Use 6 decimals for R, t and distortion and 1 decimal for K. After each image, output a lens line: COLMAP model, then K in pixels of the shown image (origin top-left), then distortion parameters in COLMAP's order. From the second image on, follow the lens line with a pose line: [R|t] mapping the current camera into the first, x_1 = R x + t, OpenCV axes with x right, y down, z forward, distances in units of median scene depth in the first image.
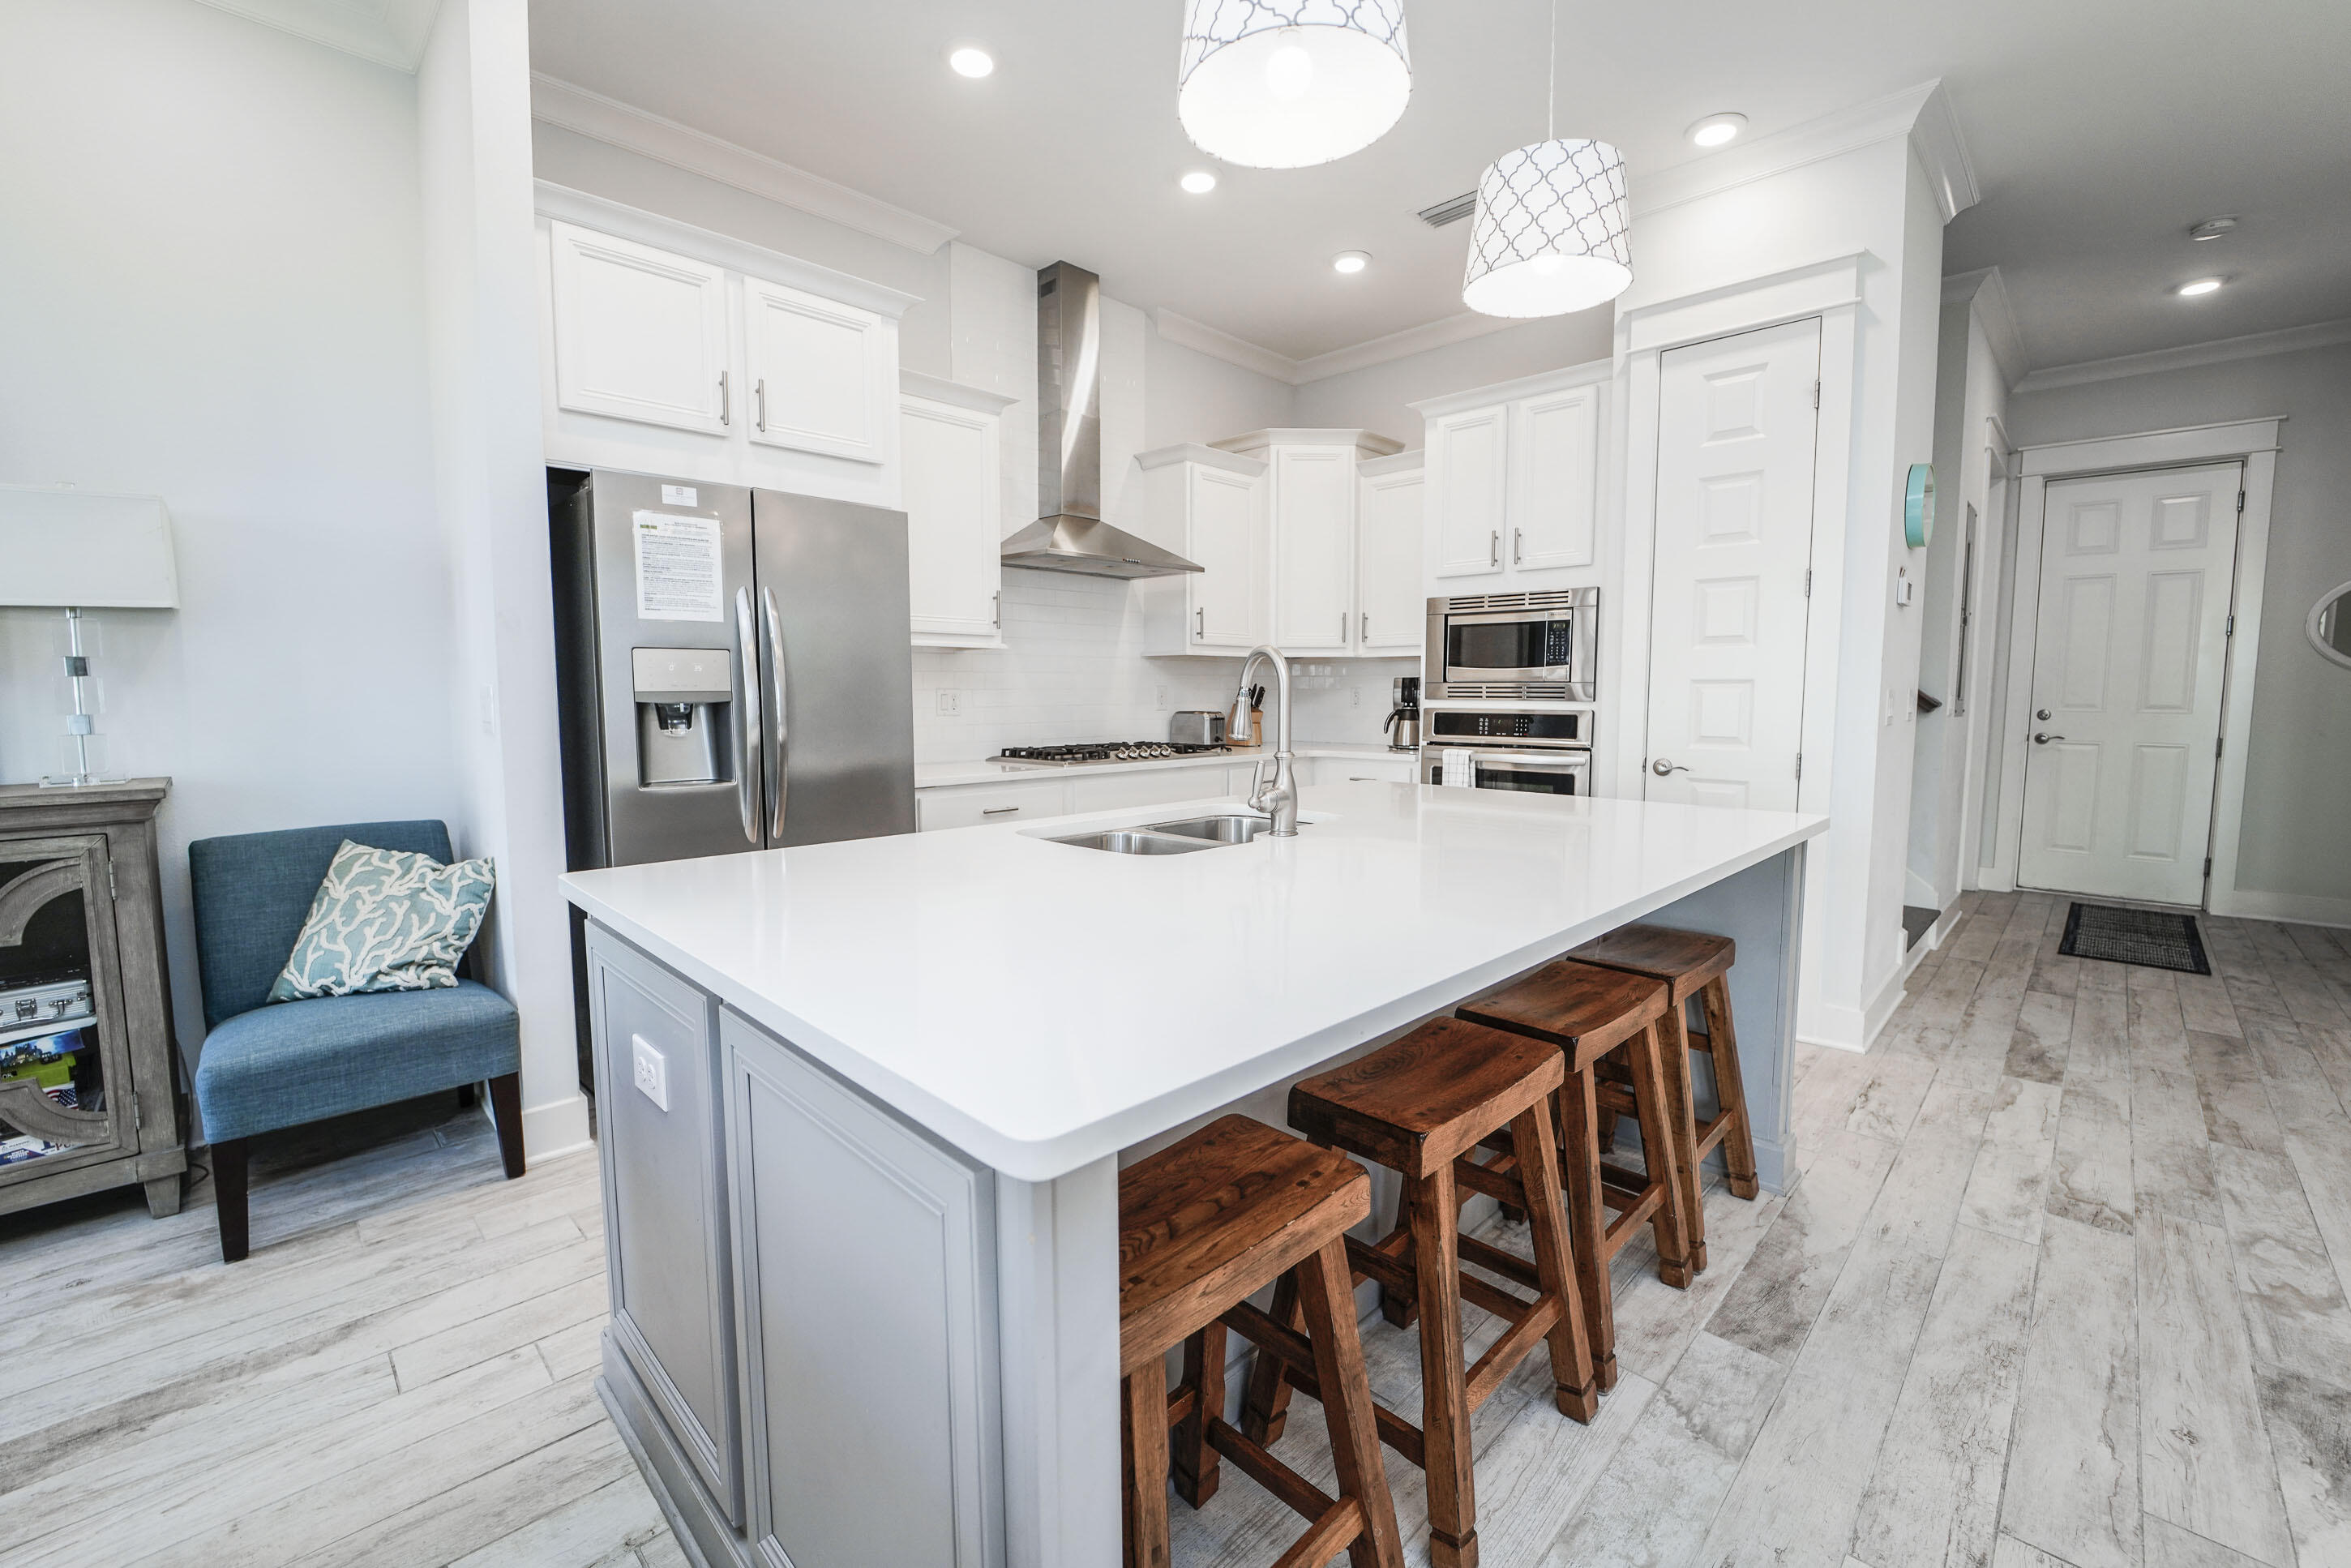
lens RADIAL K [[966.4, 0, 1165.4], [0, 966.4, 773.0], [0, 0, 1]] dist [-0.024167, 0.001386]
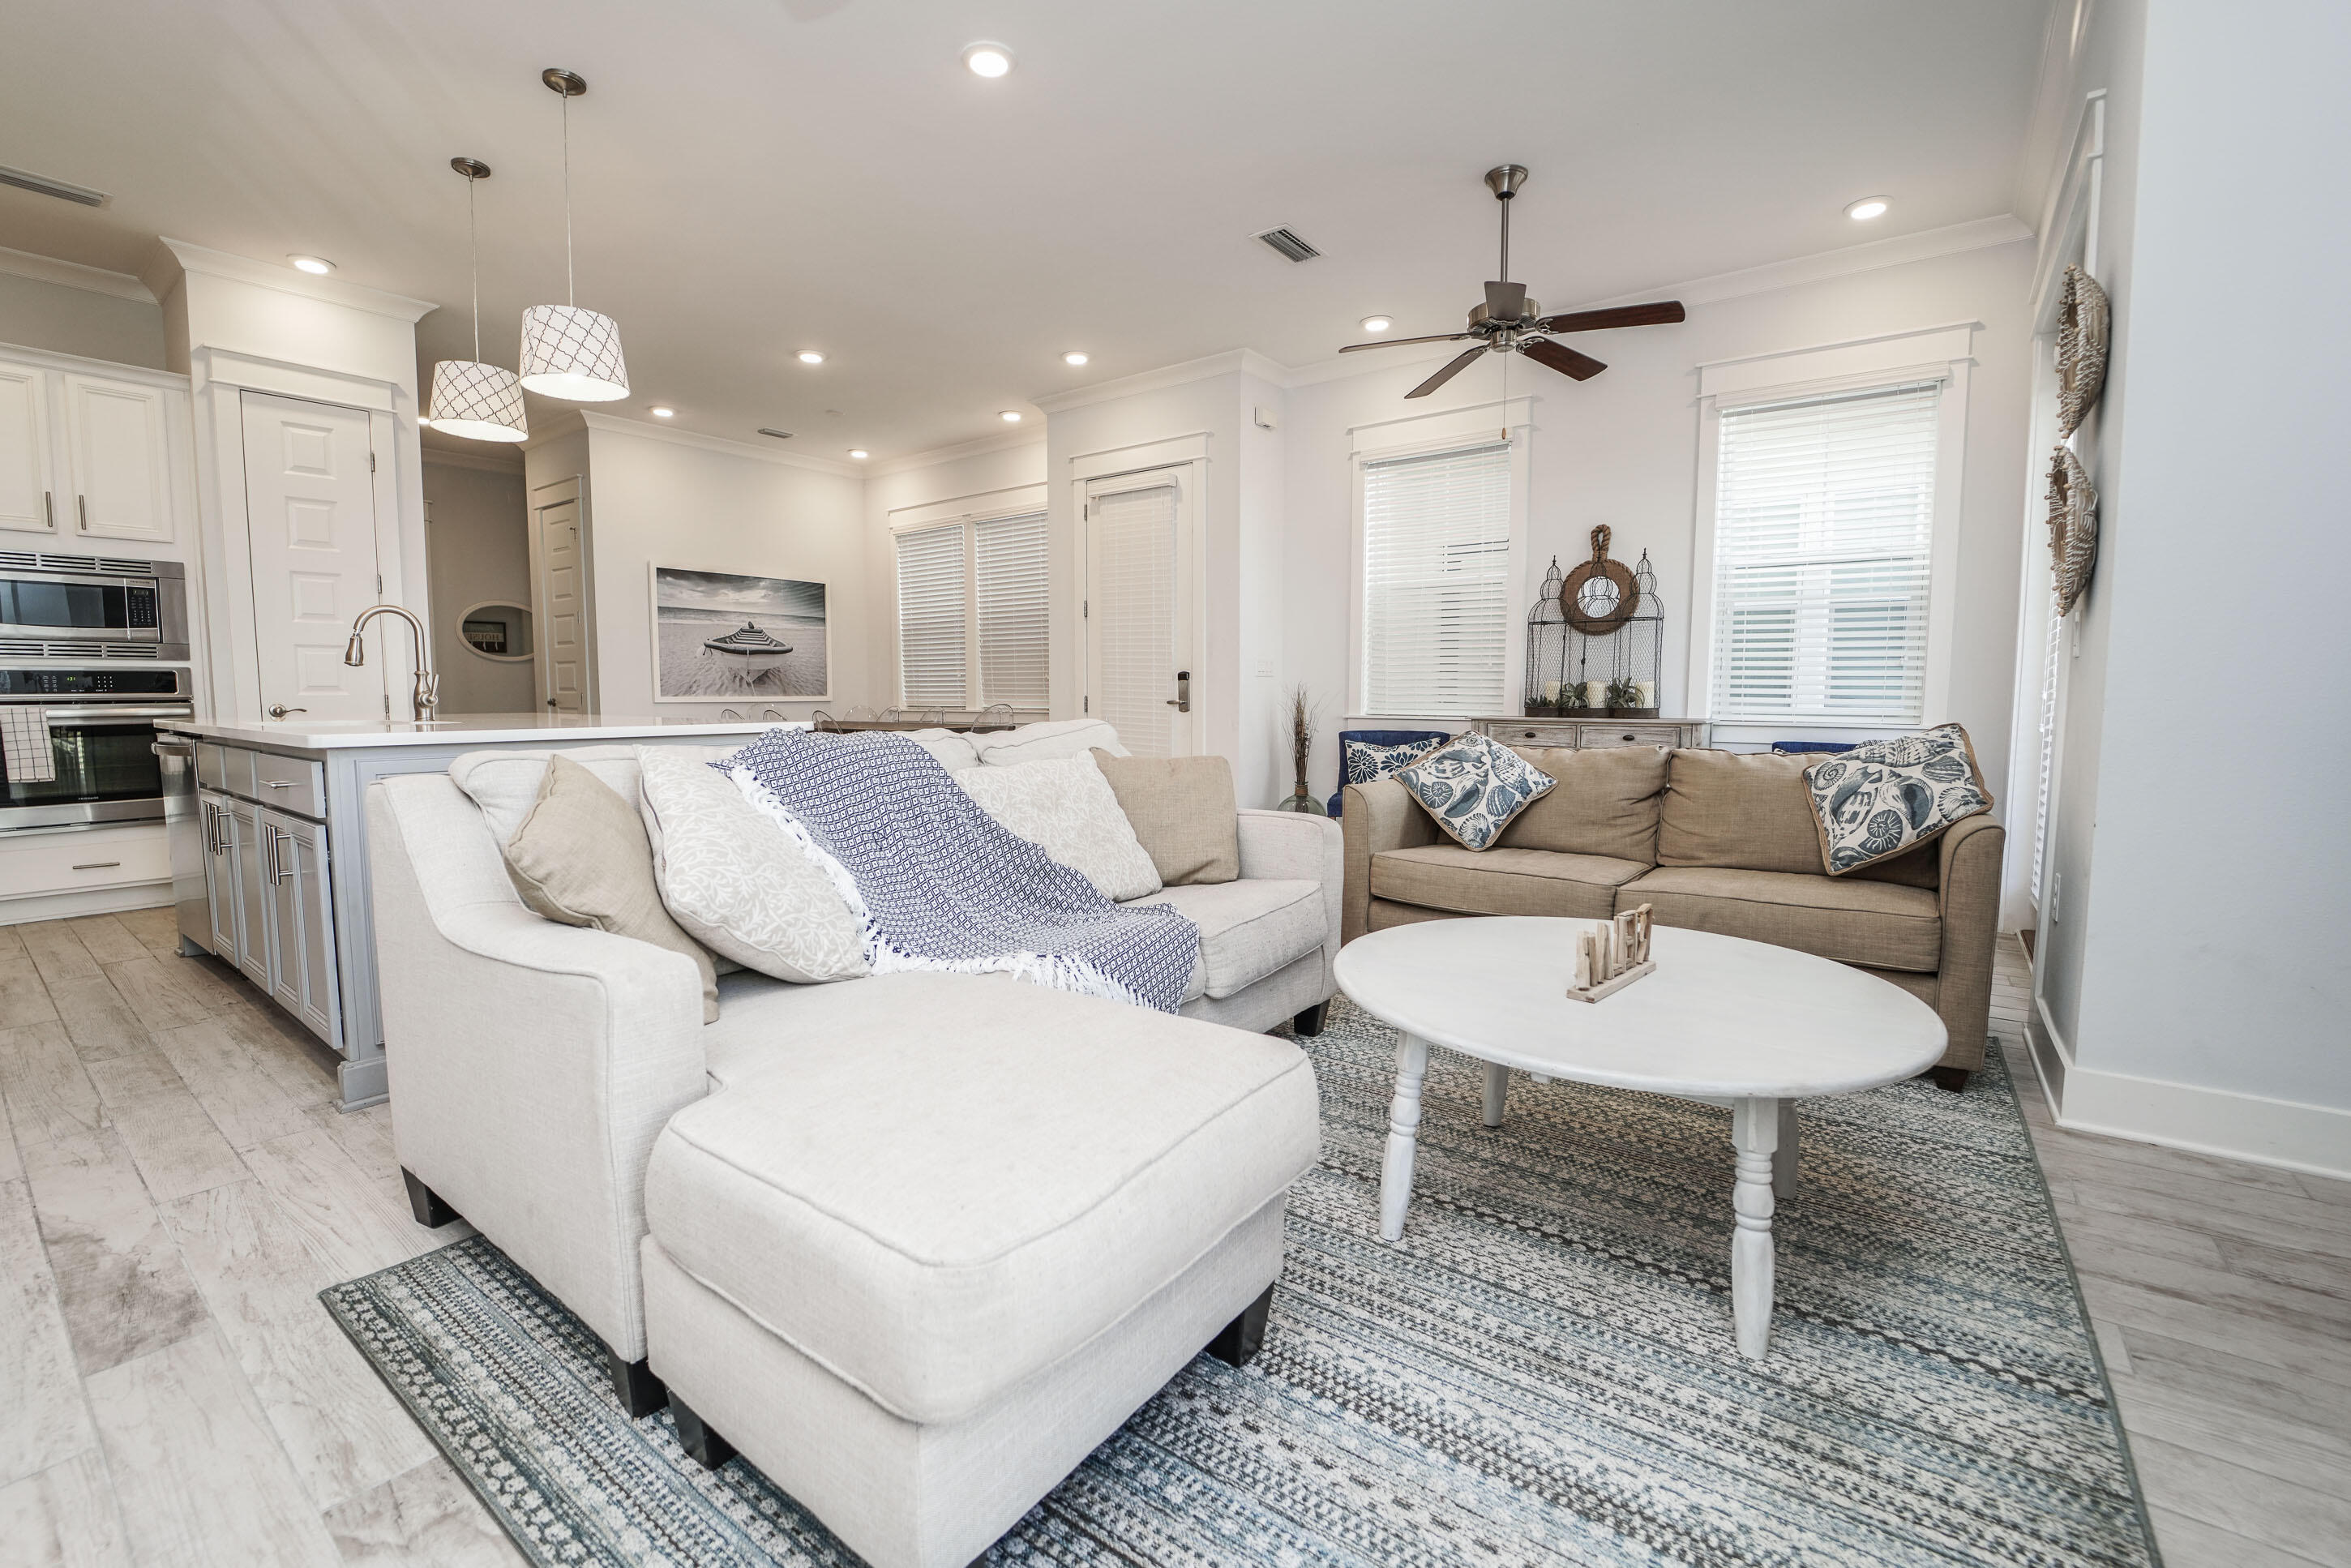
lens RADIAL K [[986.3, 0, 1164.2], [0, 986.3, 773.7], [0, 0, 1]] dist [-0.025812, 0.002500]
pose [[-0.136606, -0.082705, 0.987167, -0.839799], [0.085349, 0.991821, 0.094906, 0.050485], [-0.986942, 0.097218, -0.128430, -0.016569]]
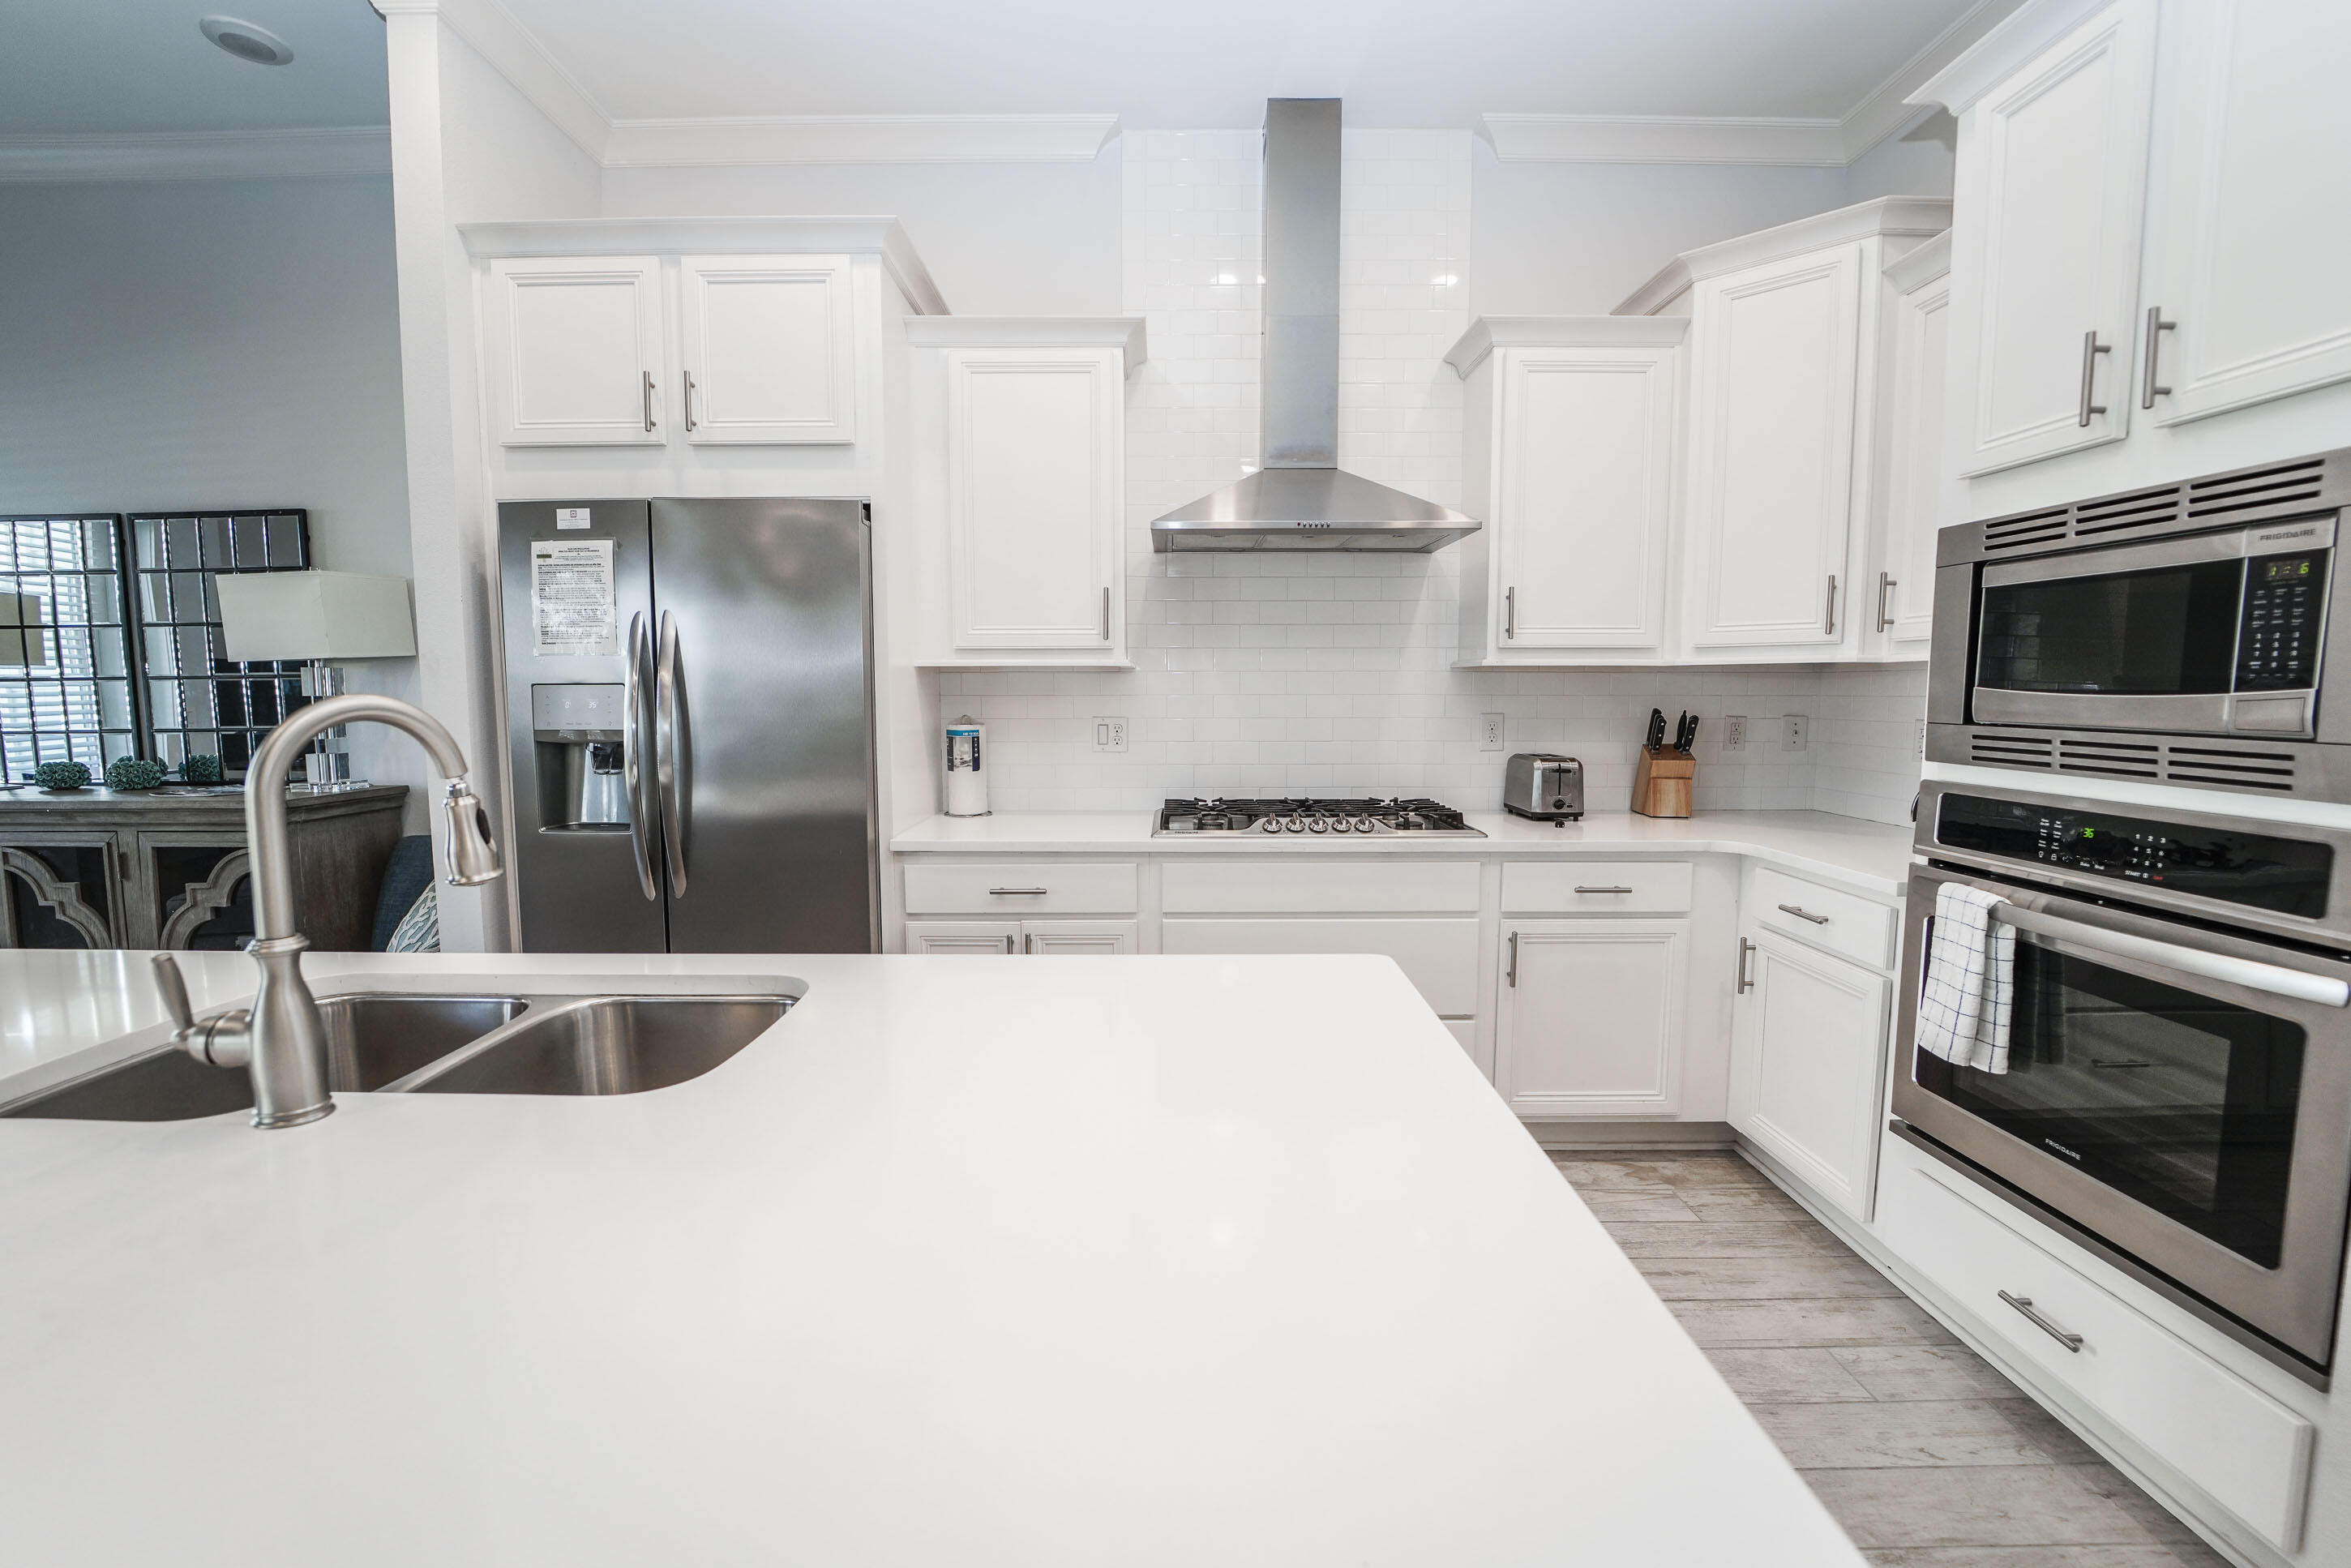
lens RADIAL K [[958.7, 0, 1167.4], [0, 958.7, 774.9], [0, 0, 1]] dist [-0.019116, 0.000670]
pose [[0.706690, 0.063154, -0.704700, 0.350387], [-0.060150, 0.997765, 0.029098, -0.065292], [0.704962, 0.021825, 0.708909, 0.477322]]
